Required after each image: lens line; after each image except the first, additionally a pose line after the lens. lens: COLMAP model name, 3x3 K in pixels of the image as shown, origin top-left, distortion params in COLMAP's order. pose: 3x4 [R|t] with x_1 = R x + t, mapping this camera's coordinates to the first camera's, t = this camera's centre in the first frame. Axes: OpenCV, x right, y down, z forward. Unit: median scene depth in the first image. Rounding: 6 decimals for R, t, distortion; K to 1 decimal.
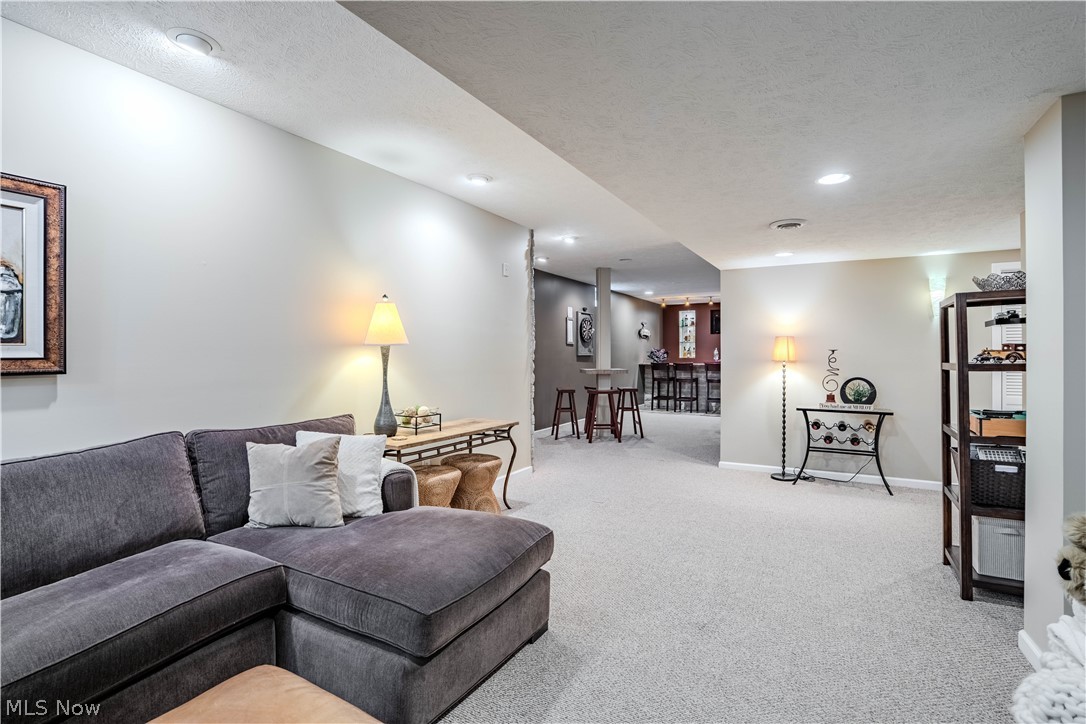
lens RADIAL K [[504.4, 0, 549.6], [0, 504.4, 361.8], [0, 0, 1]] dist [-0.069647, 0.025231]
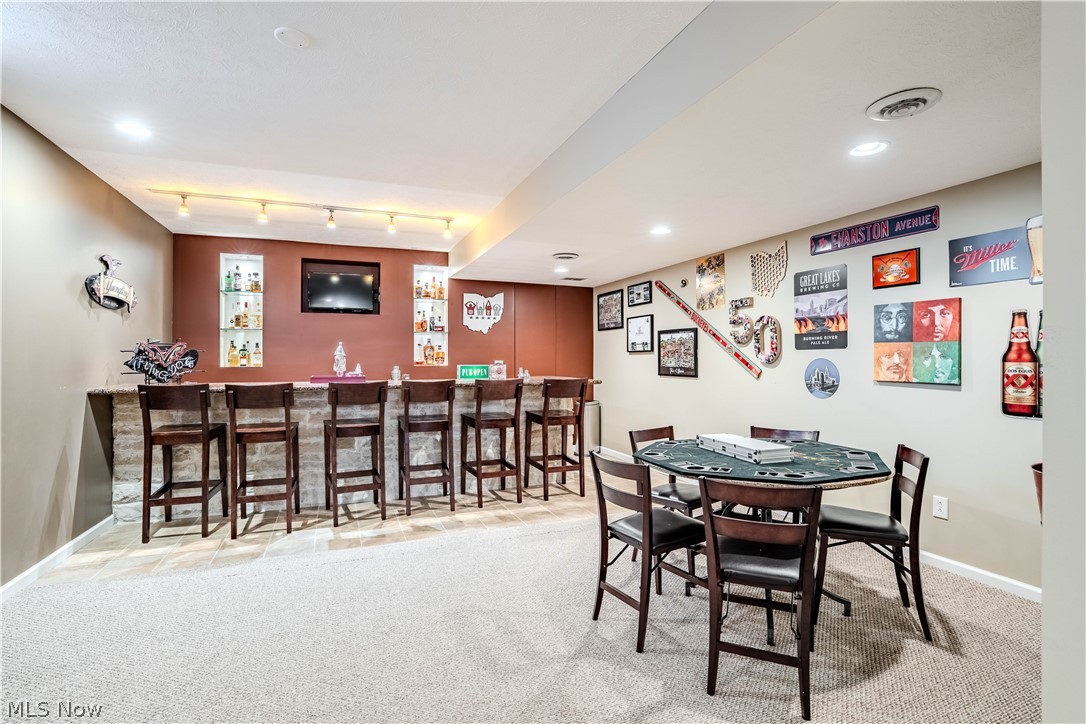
lens RADIAL K [[504.4, 0, 549.6], [0, 504.4, 361.8], [0, 0, 1]] dist [-0.069647, 0.025231]
pose [[0.612748, -0.003798, 0.790269, 0.117228], [0.010839, 0.999935, -0.003599, -0.008529], [-0.790204, 0.010770, 0.612749, 0.598885]]
